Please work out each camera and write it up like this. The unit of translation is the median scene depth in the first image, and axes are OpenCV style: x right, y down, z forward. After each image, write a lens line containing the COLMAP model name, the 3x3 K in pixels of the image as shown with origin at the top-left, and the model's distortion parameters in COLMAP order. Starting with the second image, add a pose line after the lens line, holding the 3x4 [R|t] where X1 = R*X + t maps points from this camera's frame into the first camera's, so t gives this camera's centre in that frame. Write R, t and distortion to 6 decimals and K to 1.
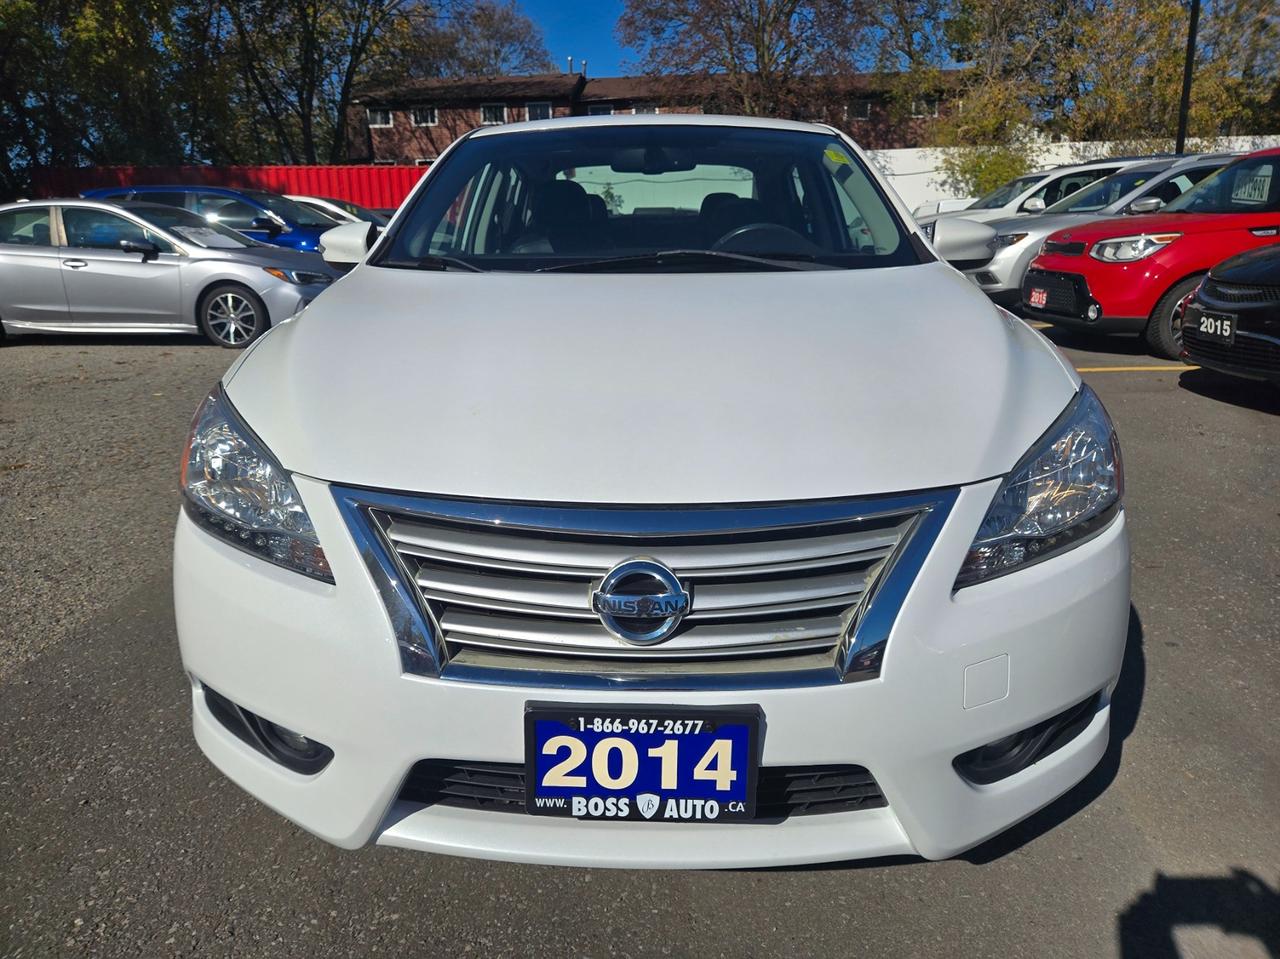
lens RADIAL K [[892.9, 0, 640.0], [0, 892.9, 479.5], [0, 0, 1]] dist [0.055554, -0.084234]
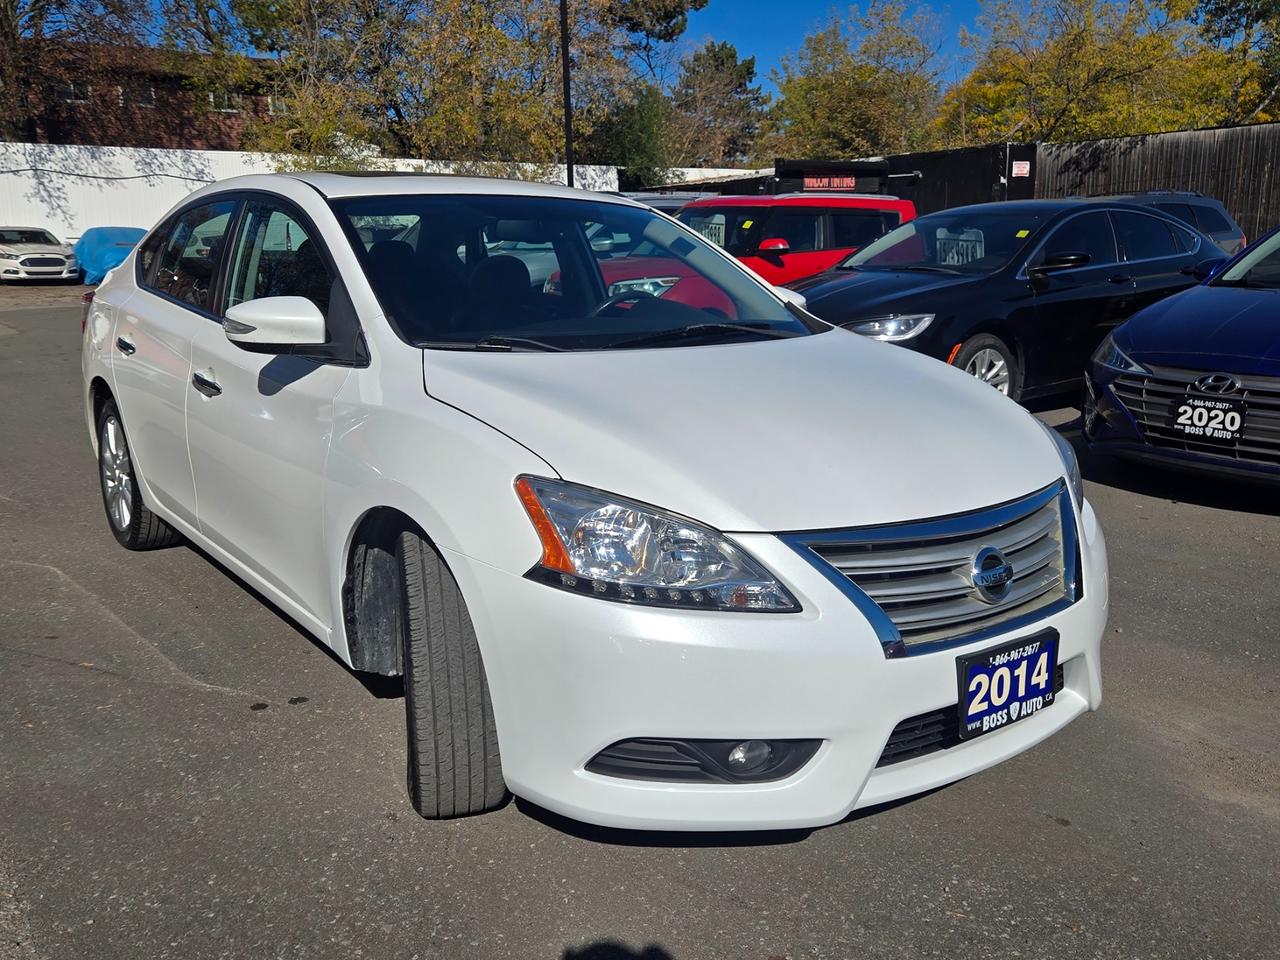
lens RADIAL K [[1186.6, 0, 640.0], [0, 1186.6, 480.0], [0, 0, 1]] dist [0.100127, -0.211526]
pose [[0.748653, -0.109565, 0.653845, -0.309966], [0.155368, 0.987779, -0.012374, -0.015109], [-0.644499, 0.110851, 0.756527, -0.024656]]
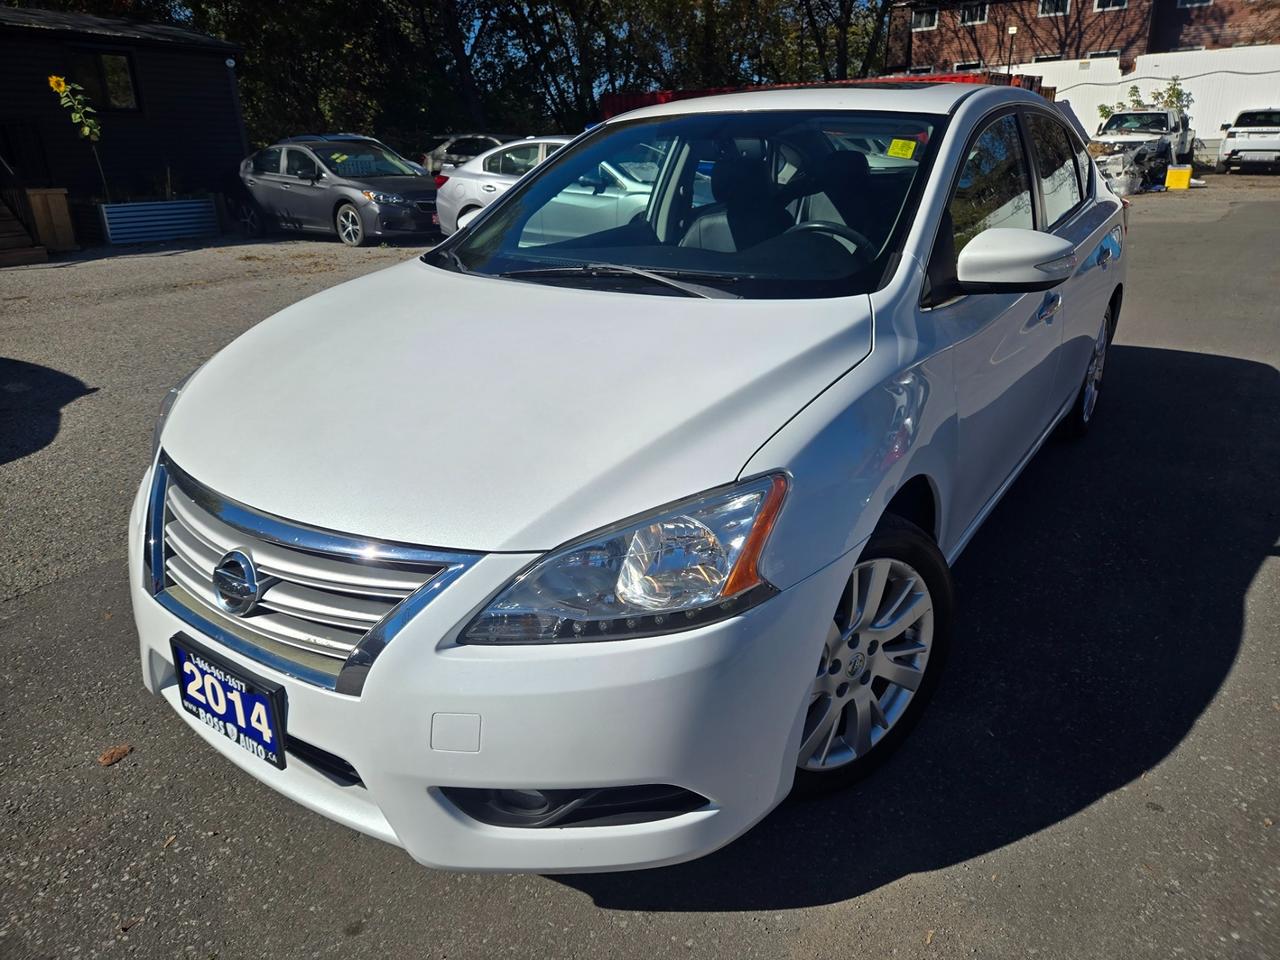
lens RADIAL K [[892.9, 0, 640.0], [0, 892.9, 480.0], [0, 0, 1]] dist [0.055554, -0.084234]
pose [[0.815896, 0.188230, -0.546702, 0.211947], [-0.130745, 0.981097, 0.142669, -0.049878], [0.563222, -0.044925, 0.825083, 0.046765]]
